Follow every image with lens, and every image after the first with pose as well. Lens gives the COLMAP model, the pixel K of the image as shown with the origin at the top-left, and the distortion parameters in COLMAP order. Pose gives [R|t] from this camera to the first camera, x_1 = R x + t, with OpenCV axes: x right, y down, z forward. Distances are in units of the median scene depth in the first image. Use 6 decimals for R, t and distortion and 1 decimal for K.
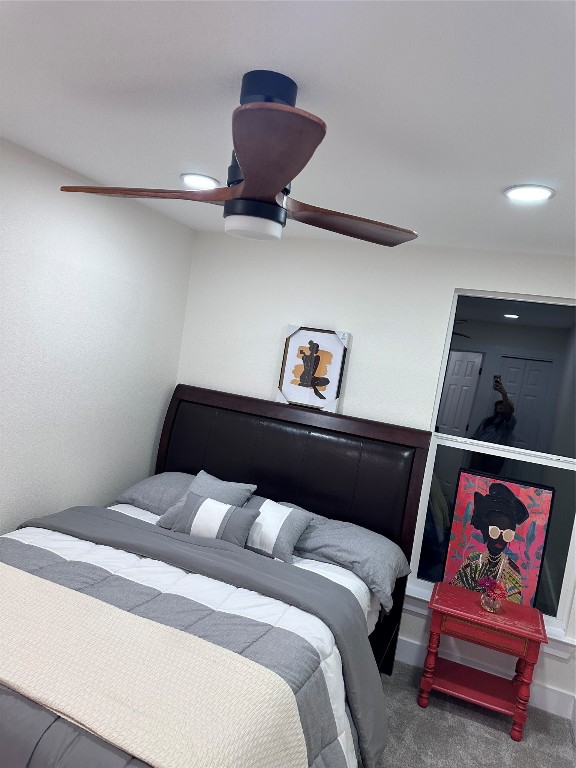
lens RADIAL K [[540.7, 0, 288.0], [0, 540.7, 384.0], [0, 0, 1]] dist [0.034232, -0.039740]
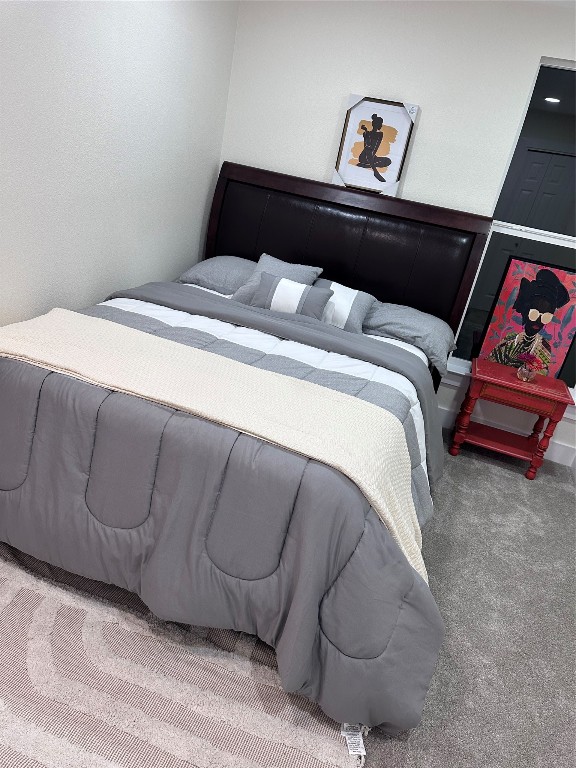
lens RADIAL K [[539.3, 0, 288.0], [0, 539.3, 384.0], [0, 0, 1]] dist [0.168088, -0.287920]
pose [[0.997895, 0.009178, 0.064199, -0.191343], [-0.030641, 0.939193, 0.342020, 0.041949], [-0.057156, -0.343267, 0.937497, -0.056304]]
